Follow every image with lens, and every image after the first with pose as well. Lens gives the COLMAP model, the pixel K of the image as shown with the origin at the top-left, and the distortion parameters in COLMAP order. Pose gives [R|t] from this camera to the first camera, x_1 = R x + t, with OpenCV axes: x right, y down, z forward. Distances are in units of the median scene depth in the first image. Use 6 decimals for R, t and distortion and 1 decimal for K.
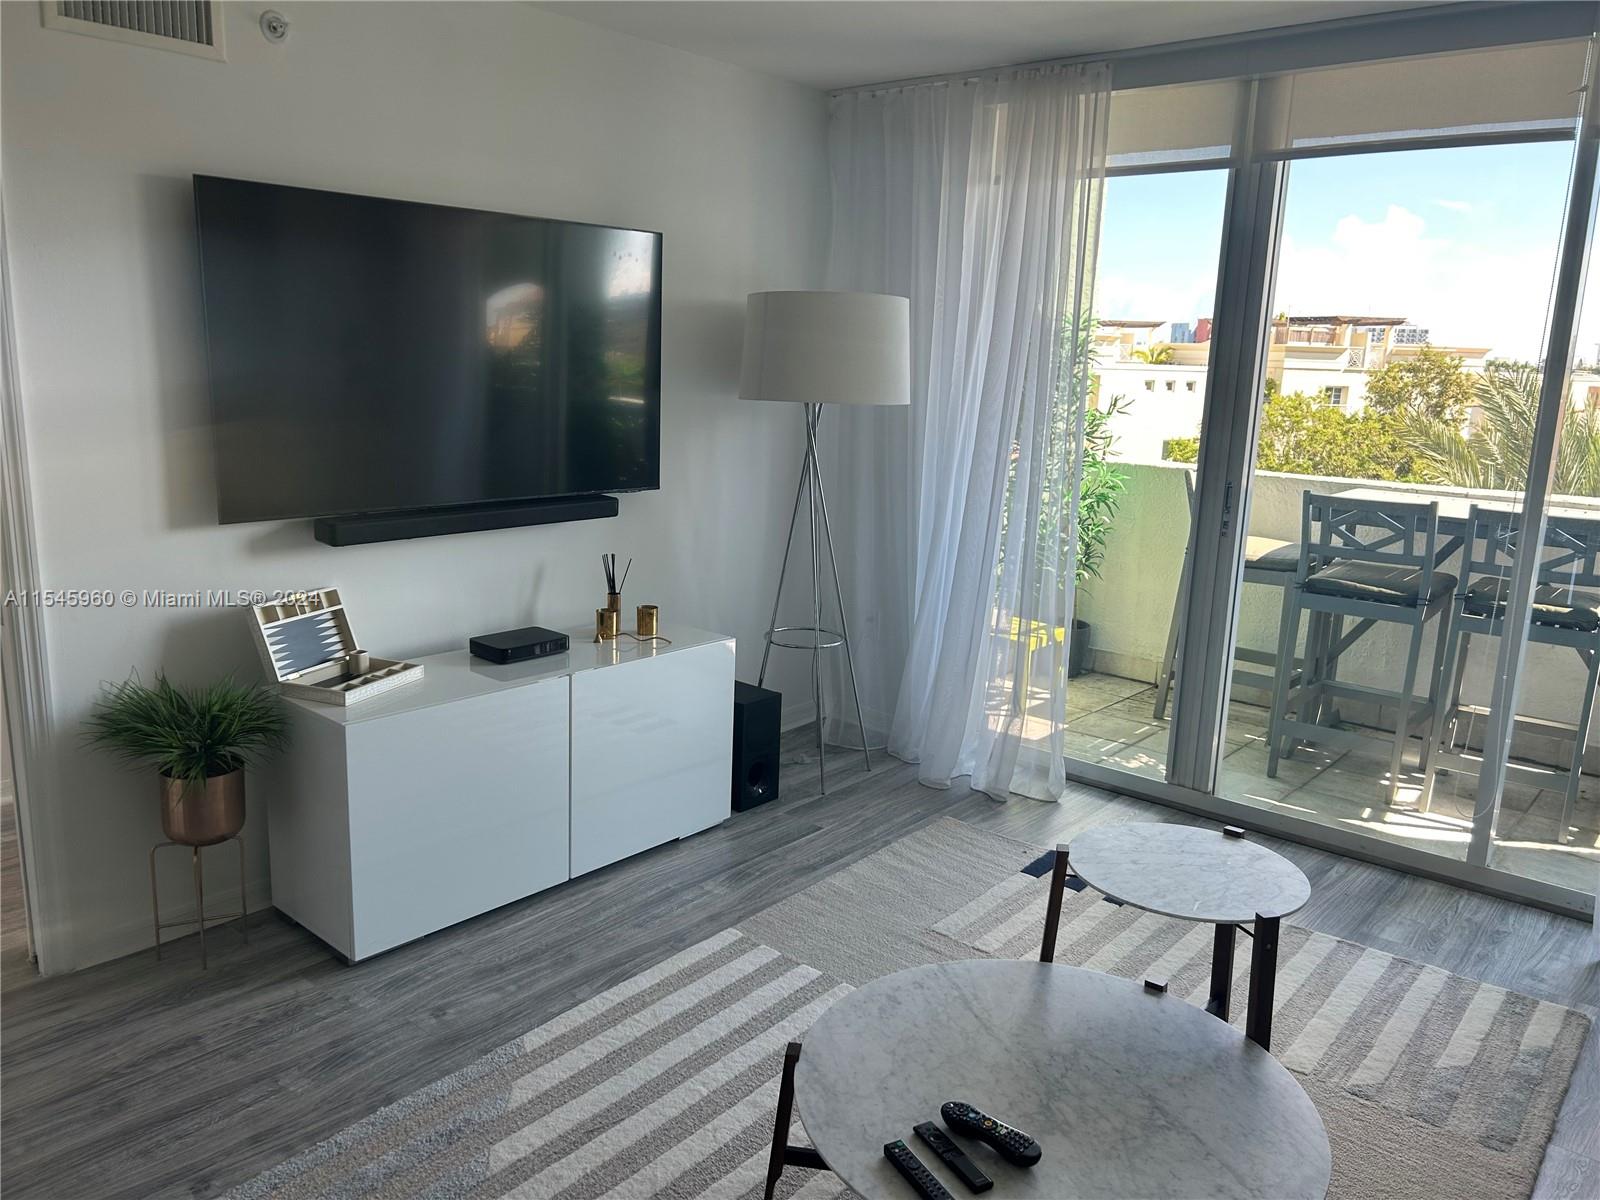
lens RADIAL K [[1210.4, 0, 803.6], [0, 1210.4, 604.0], [0, 0, 1]] dist [0.061353, -0.059131]
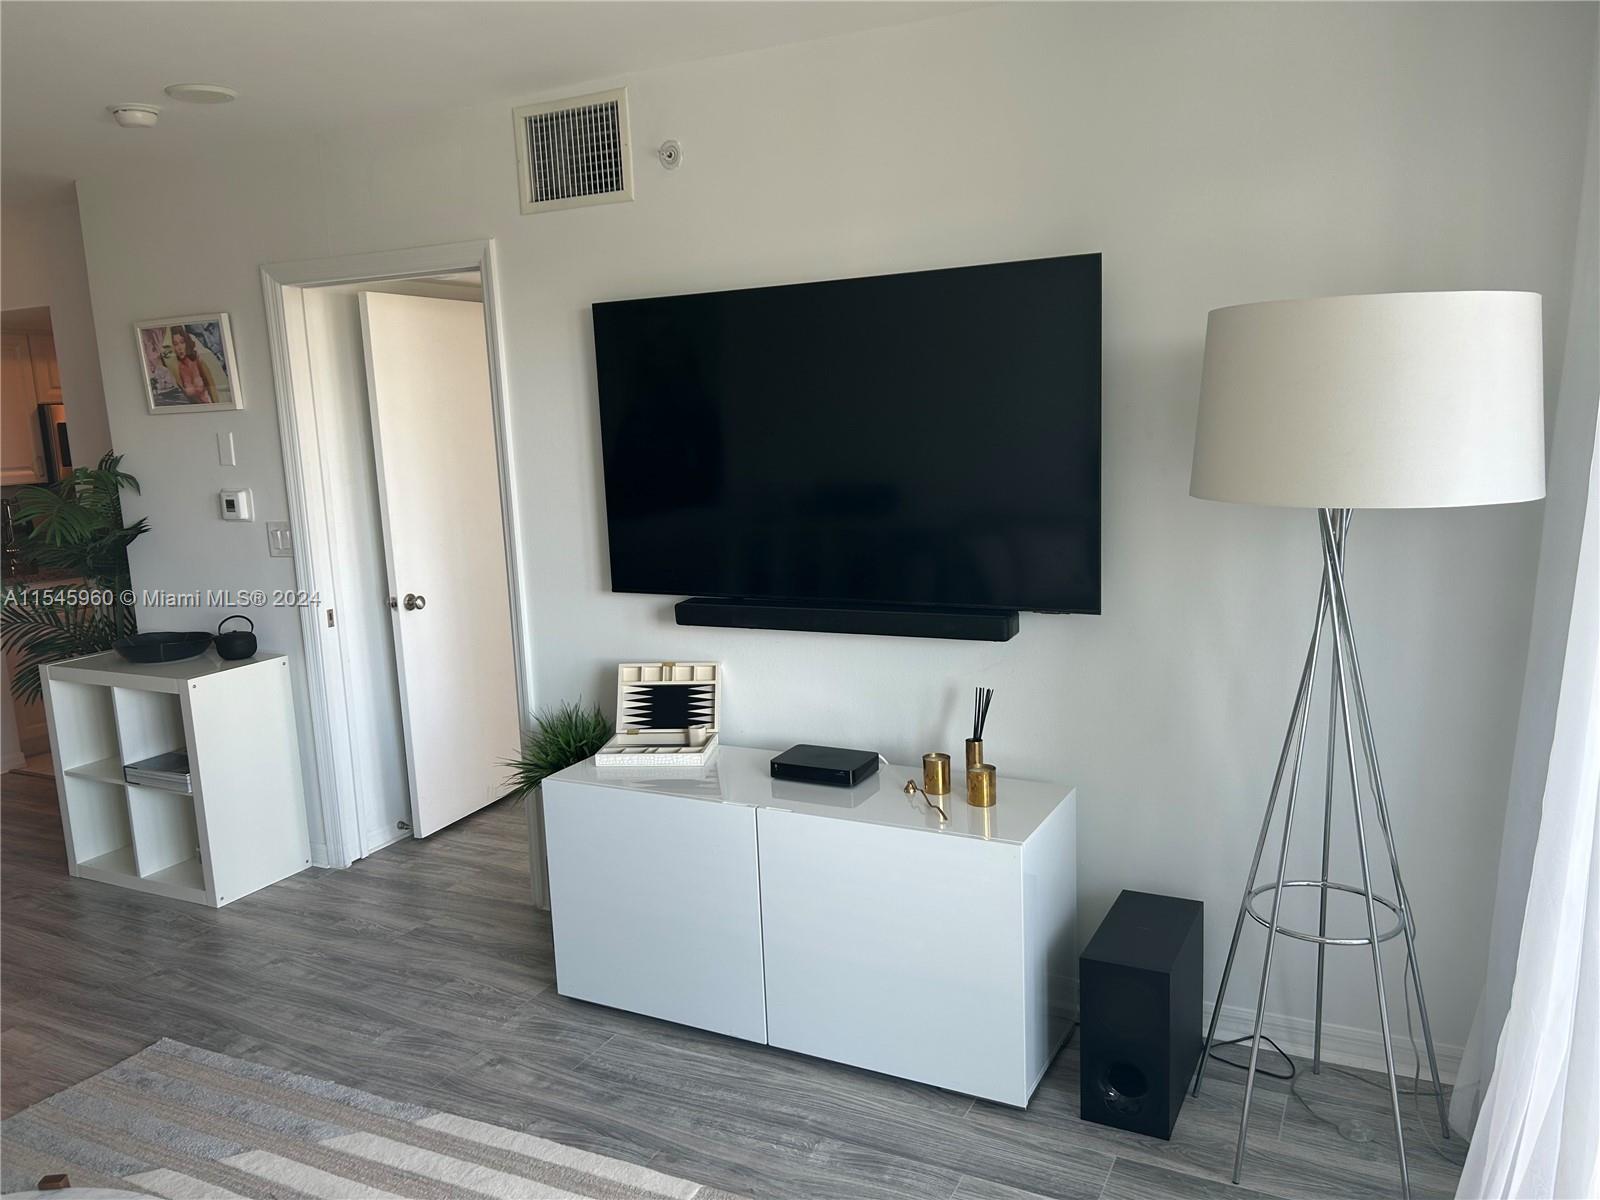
lens RADIAL K [[1230.1, 0, 794.2], [0, 1230.1, 606.9], [0, 0, 1]] dist [0.069636, -0.053308]
pose [[0.211423, 0.120419, -0.969948, 0.702802], [-0.152649, 0.984272, 0.088924, -0.178951], [0.965401, 0.129261, 0.226480, 0.875891]]
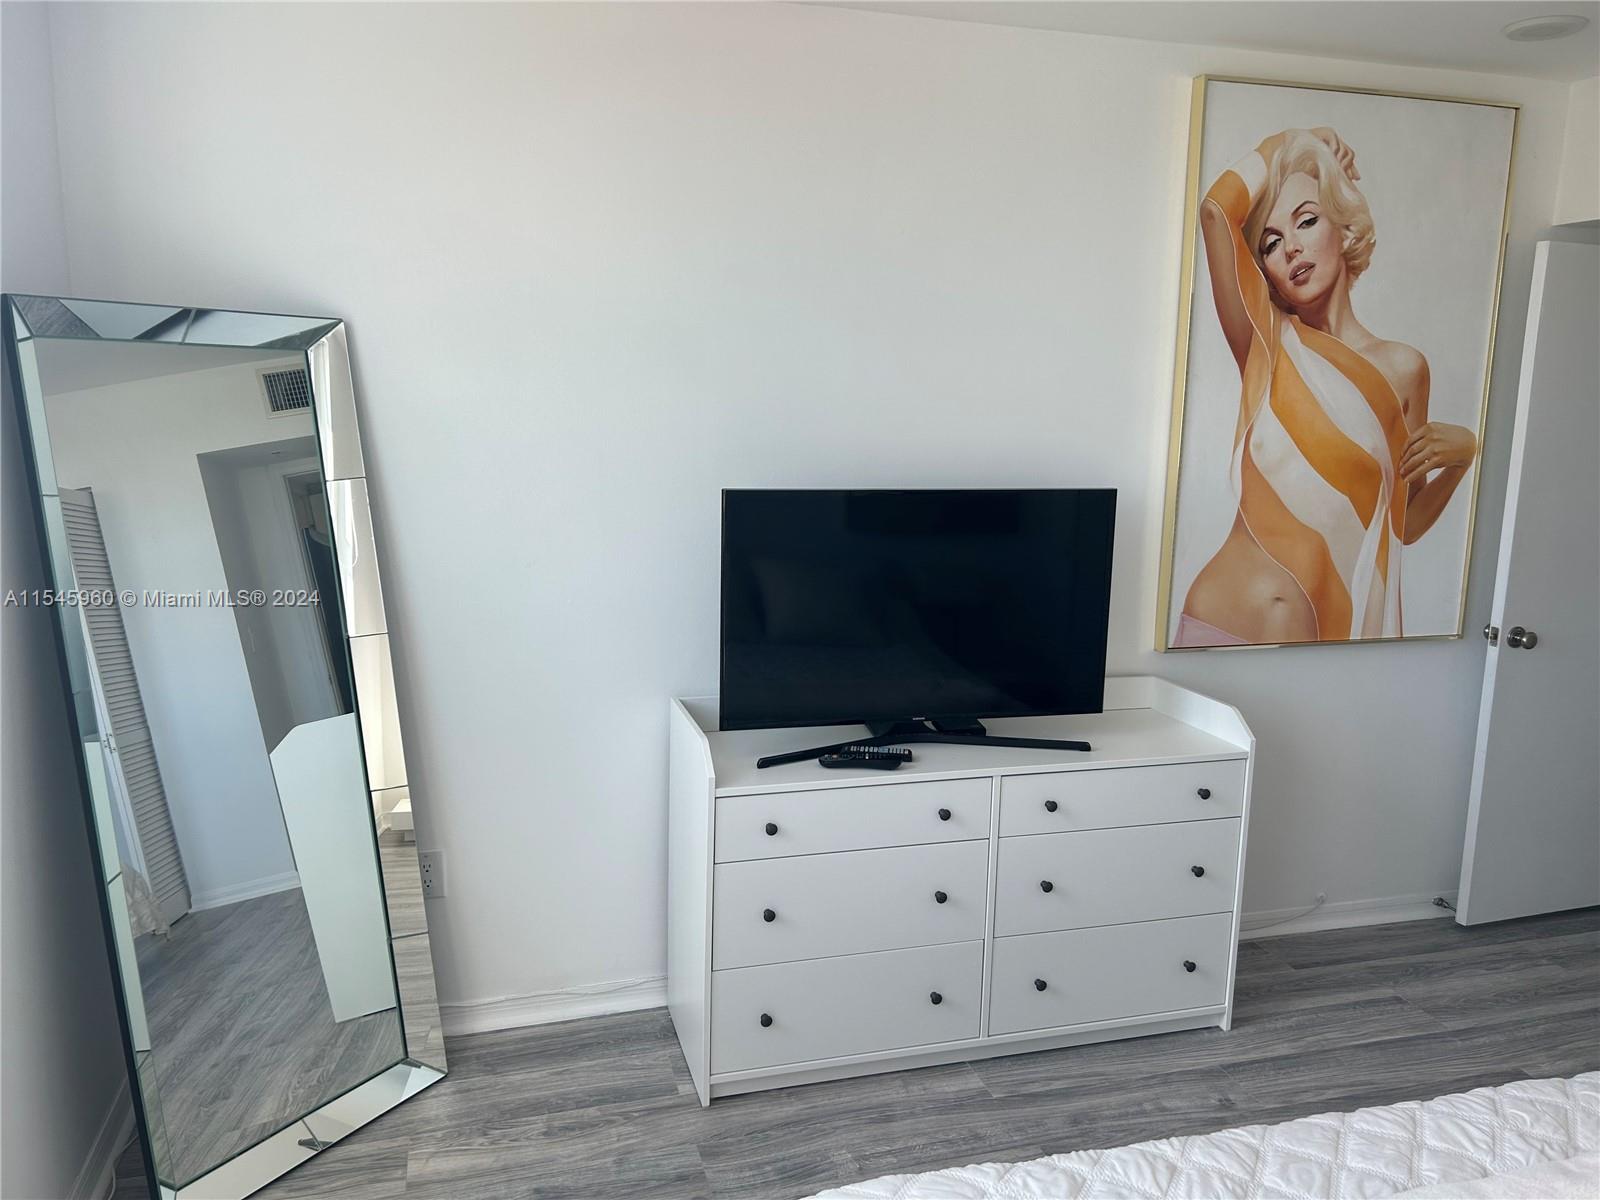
lens RADIAL K [[1210.4, 0, 803.6], [0, 1210.4, 604.0], [0, 0, 1]] dist [0.061353, -0.059131]
pose [[-0.829219, -0.122457, 0.545345, -0.462380], [0.074722, 0.942657, 0.325291, -0.353595], [-0.553907, 0.310486, -0.772519, 1.670906]]
